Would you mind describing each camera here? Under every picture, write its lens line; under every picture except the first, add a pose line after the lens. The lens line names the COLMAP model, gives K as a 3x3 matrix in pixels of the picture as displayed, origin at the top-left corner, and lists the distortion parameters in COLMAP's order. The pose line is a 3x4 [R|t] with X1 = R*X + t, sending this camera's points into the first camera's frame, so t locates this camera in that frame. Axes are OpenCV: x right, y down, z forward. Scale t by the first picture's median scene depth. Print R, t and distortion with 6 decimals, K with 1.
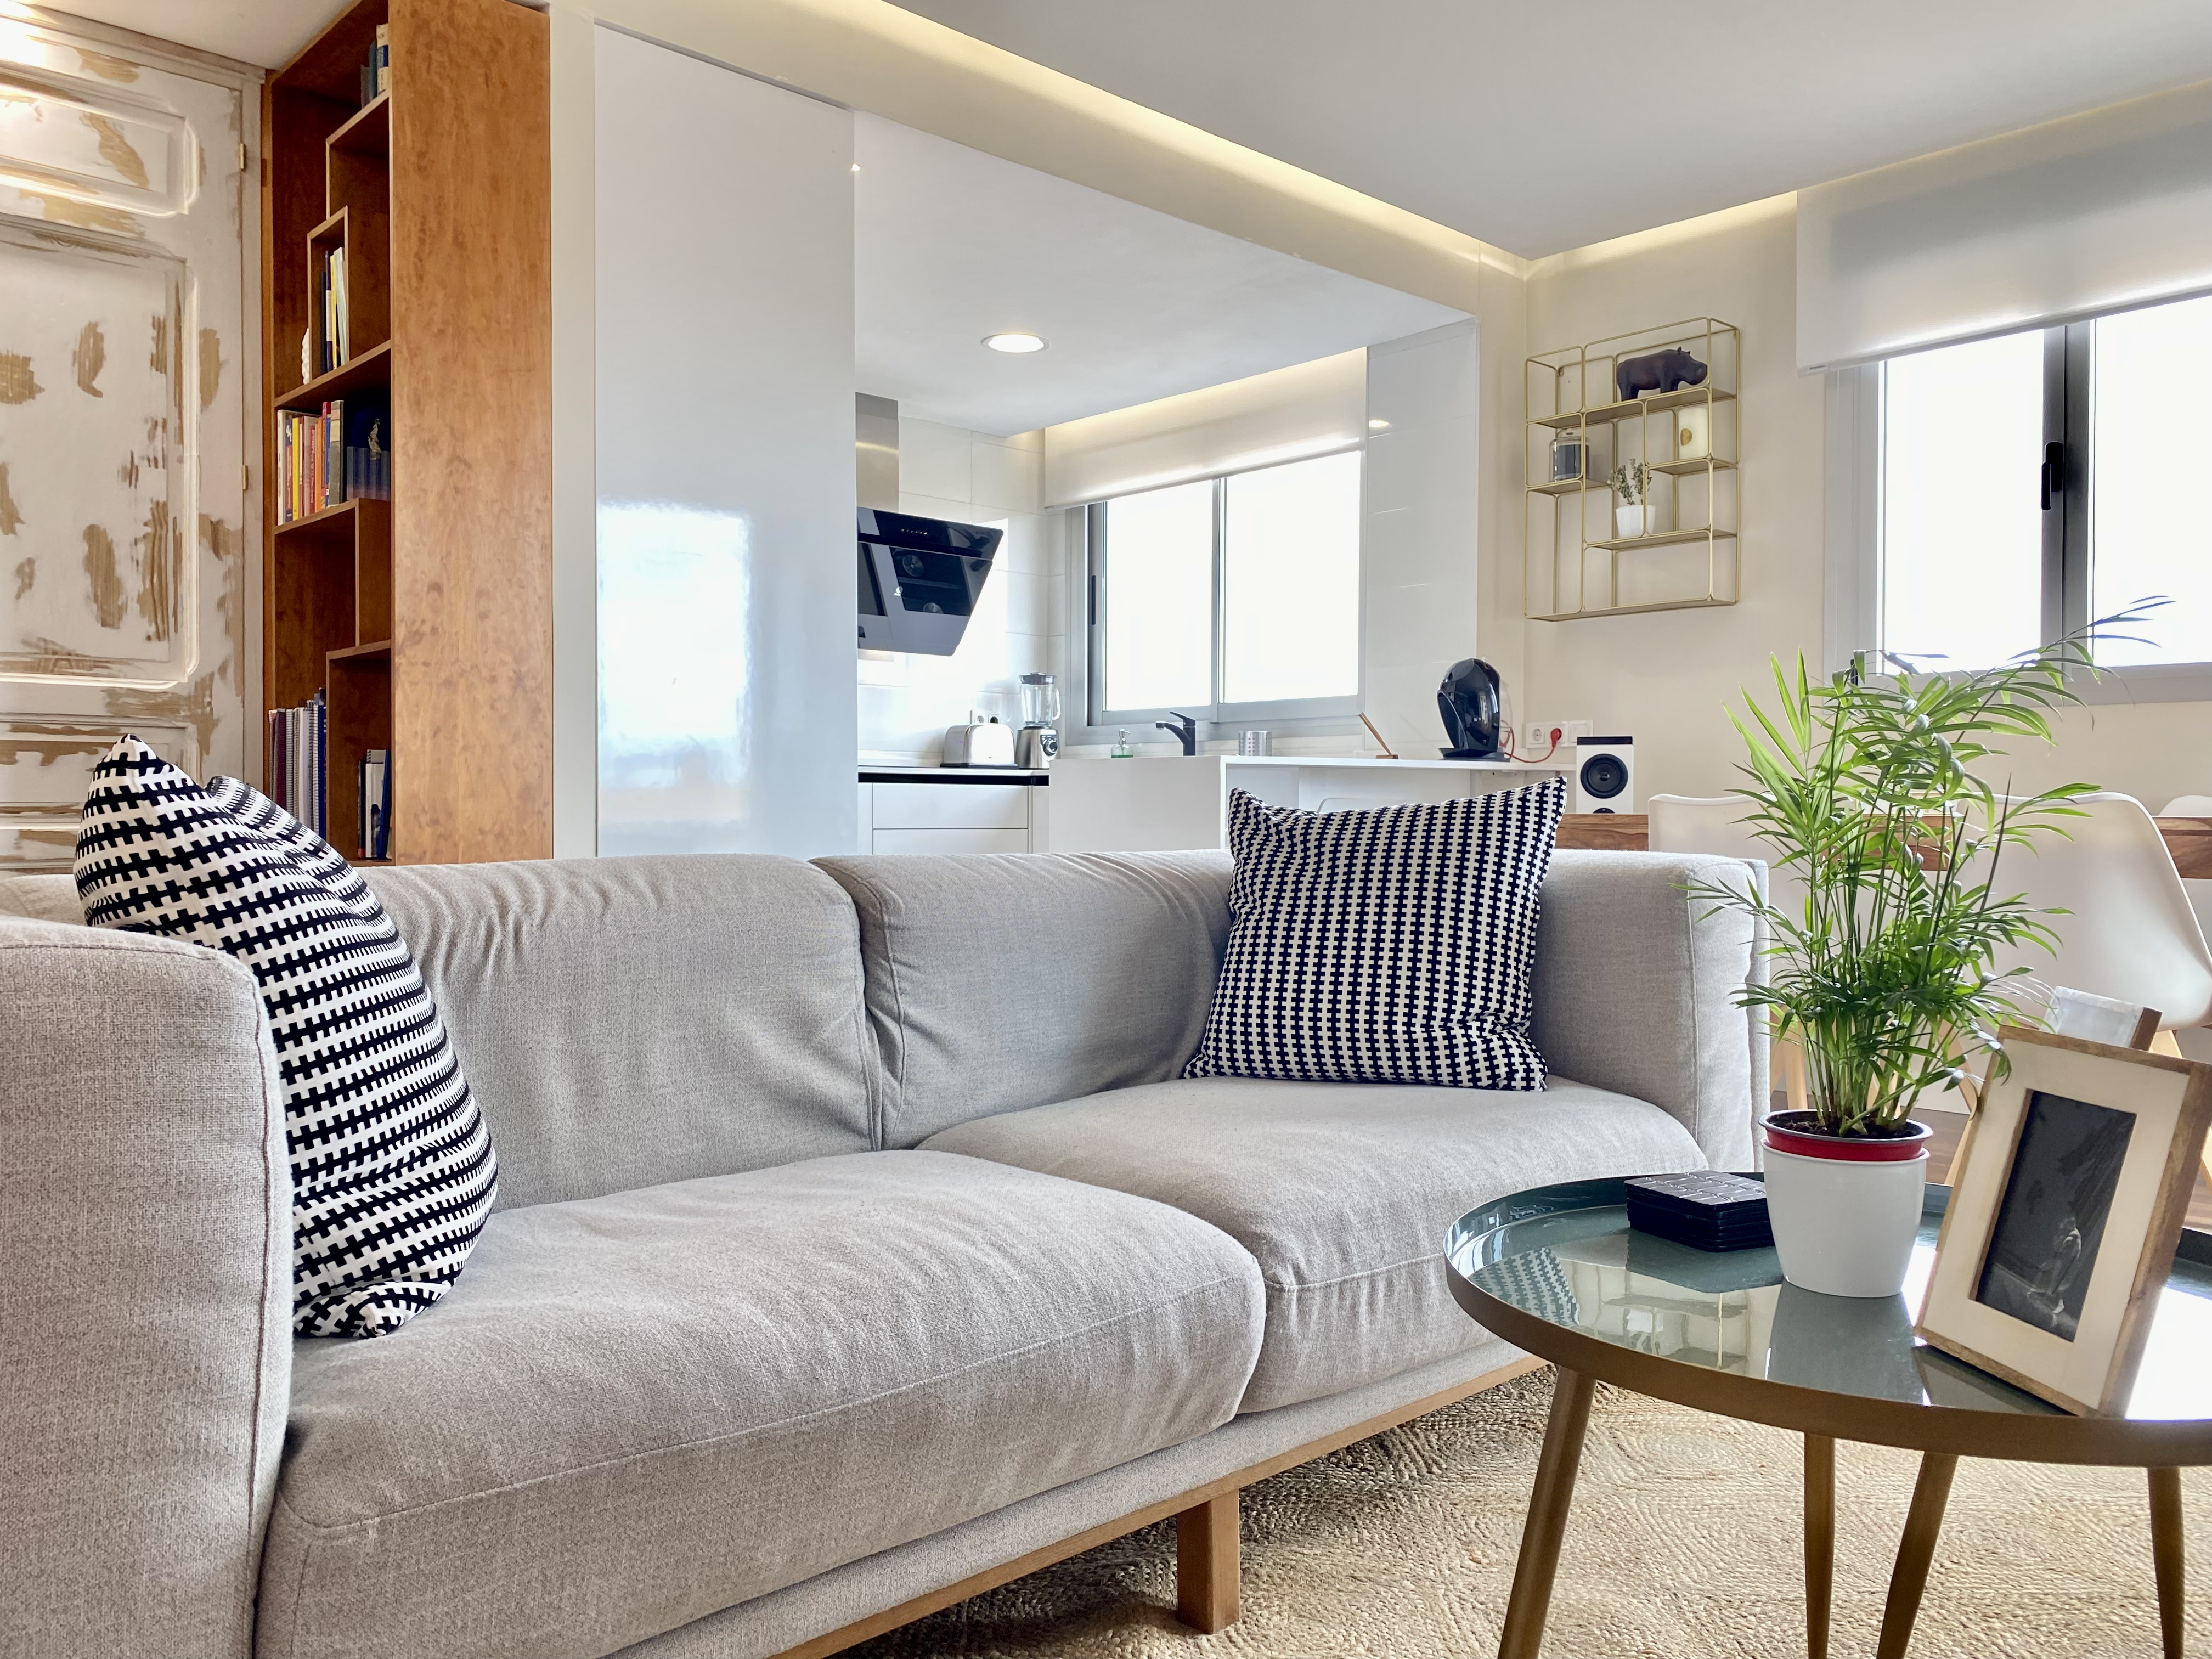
lens RADIAL K [[1690.0, 0, 1097.7], [0, 1690.0, 816.2], [0, 0, 1]] dist [0.039597, -0.029751]
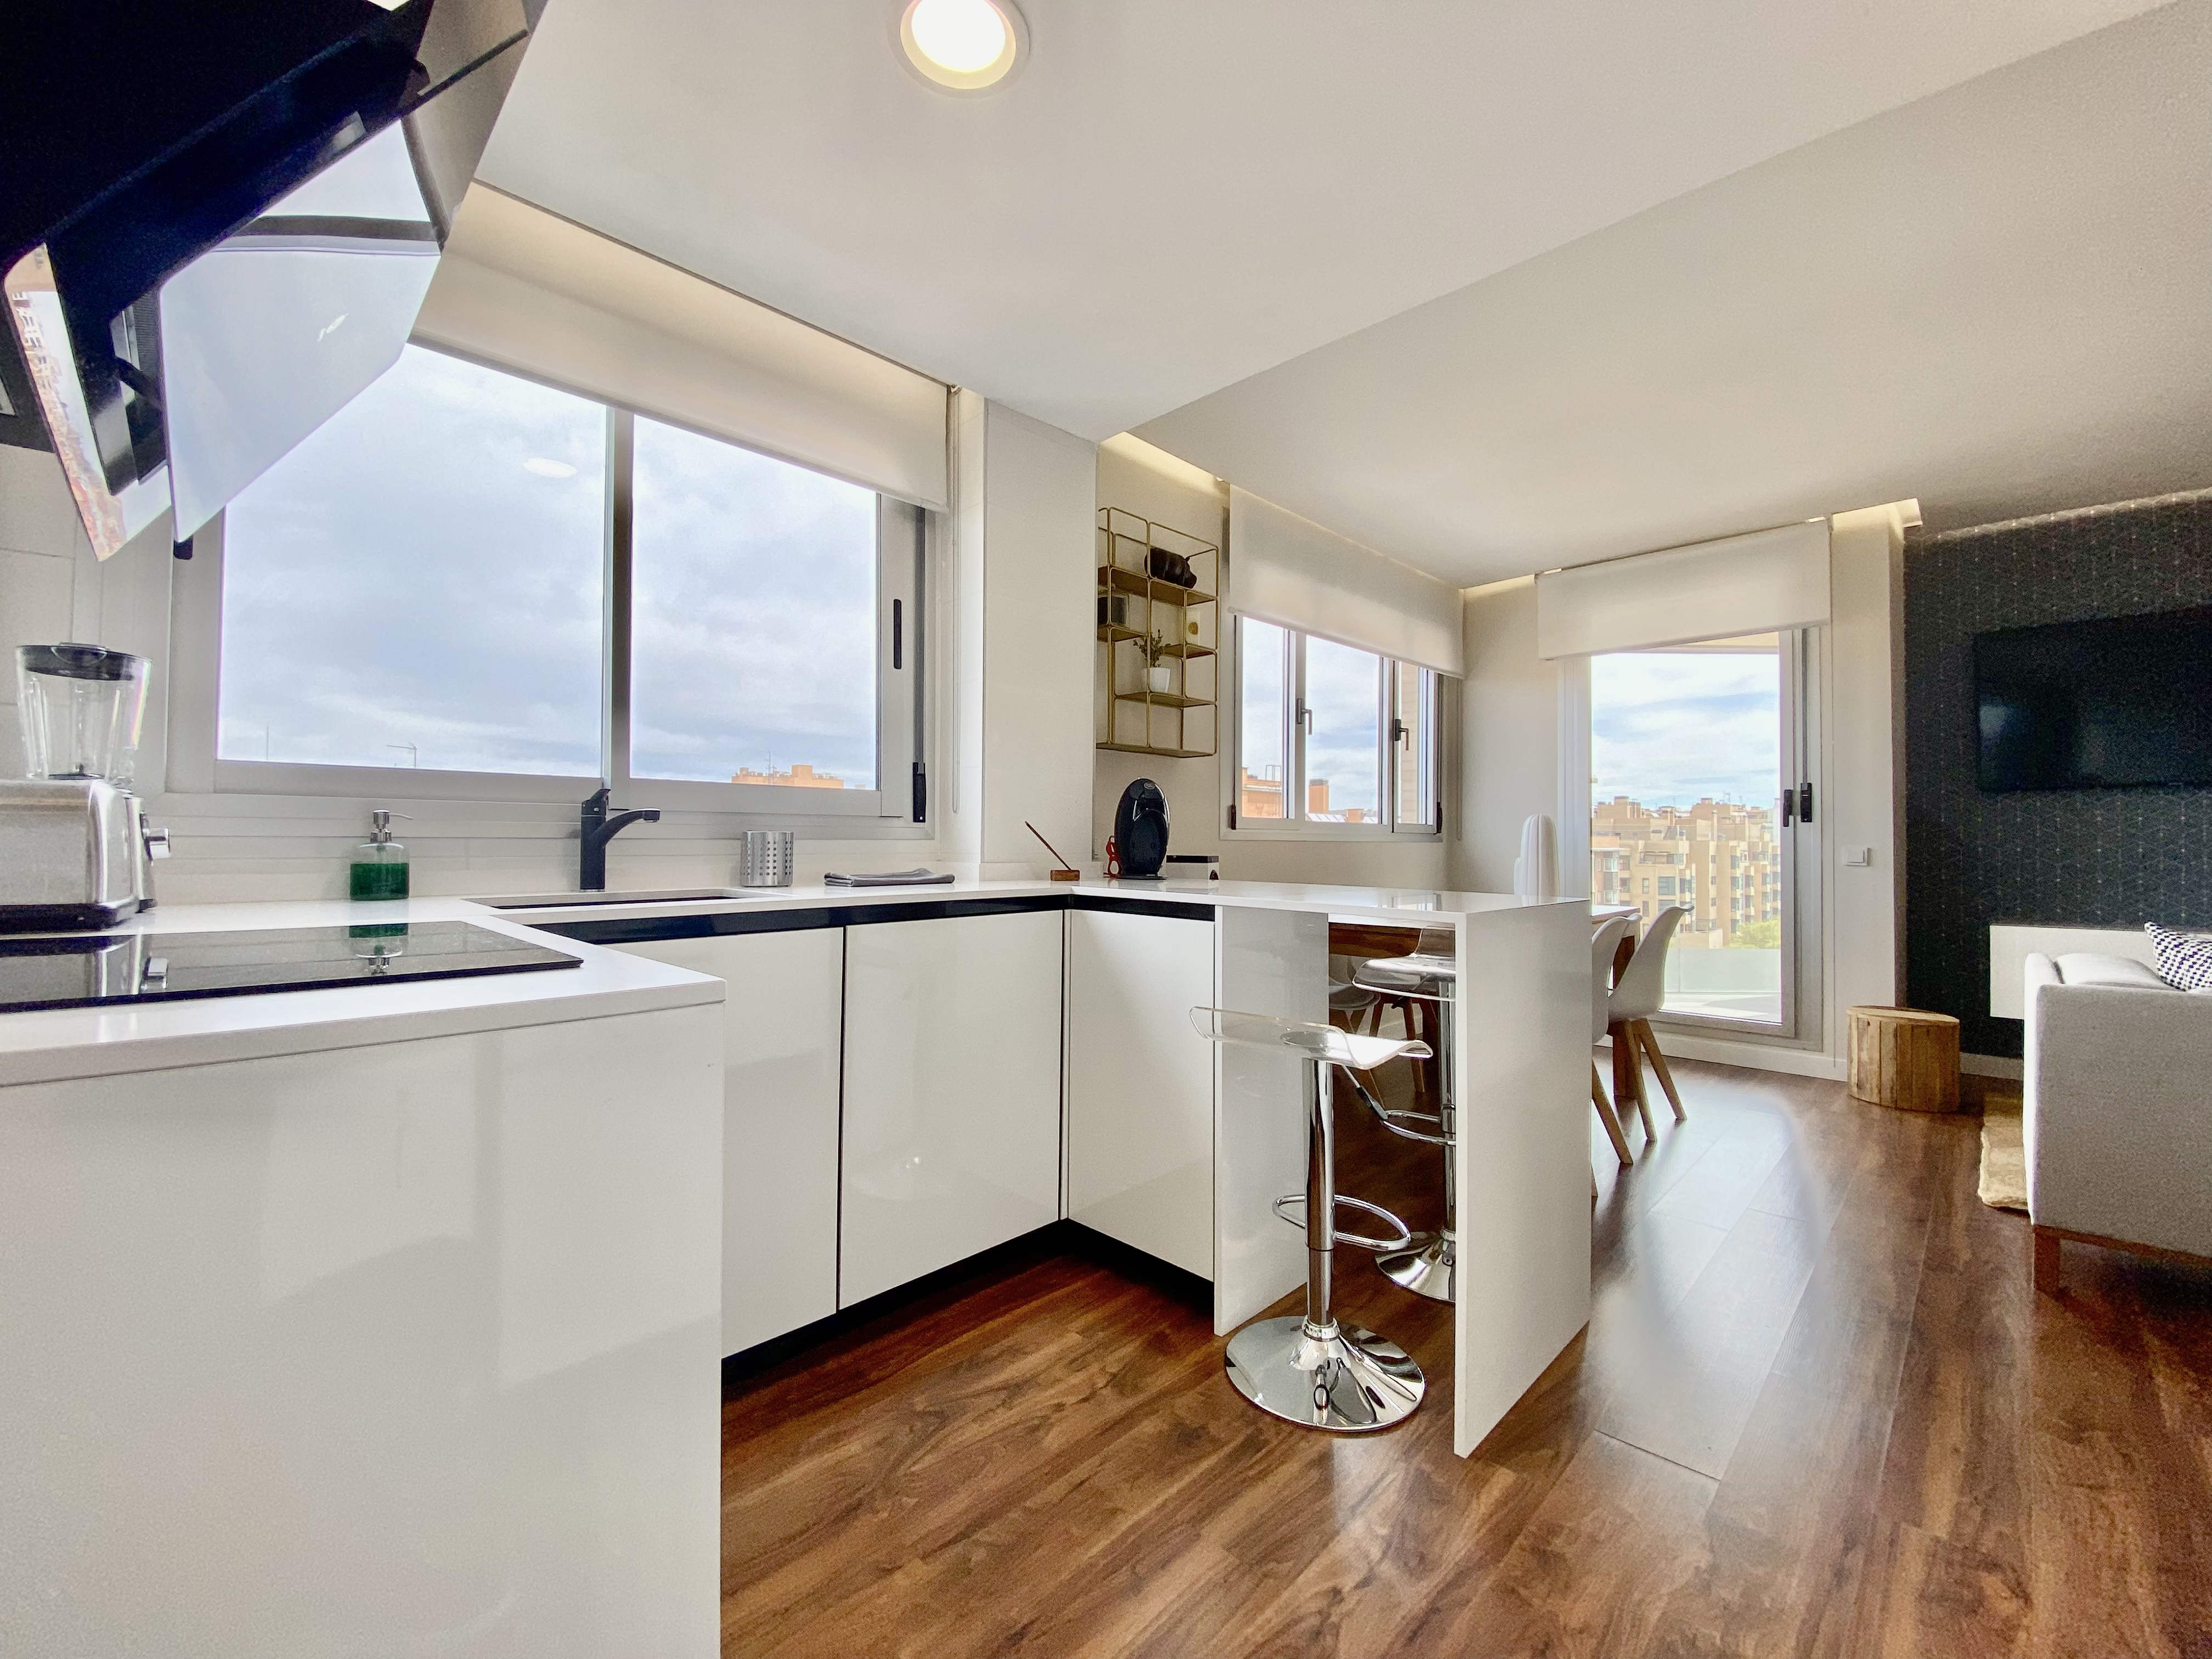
lens RADIAL K [[901.7, 0, 1098.8], [0, 901.7, 818.0], [0, 0, 1]] dist [0.002551, -0.003055]
pose [[-0.031714, 0.004209, 0.999488, -0.503544], [-0.008568, 0.999953, -0.004483, -0.096777], [-0.999460, -0.008706, -0.031677, 1.528343]]
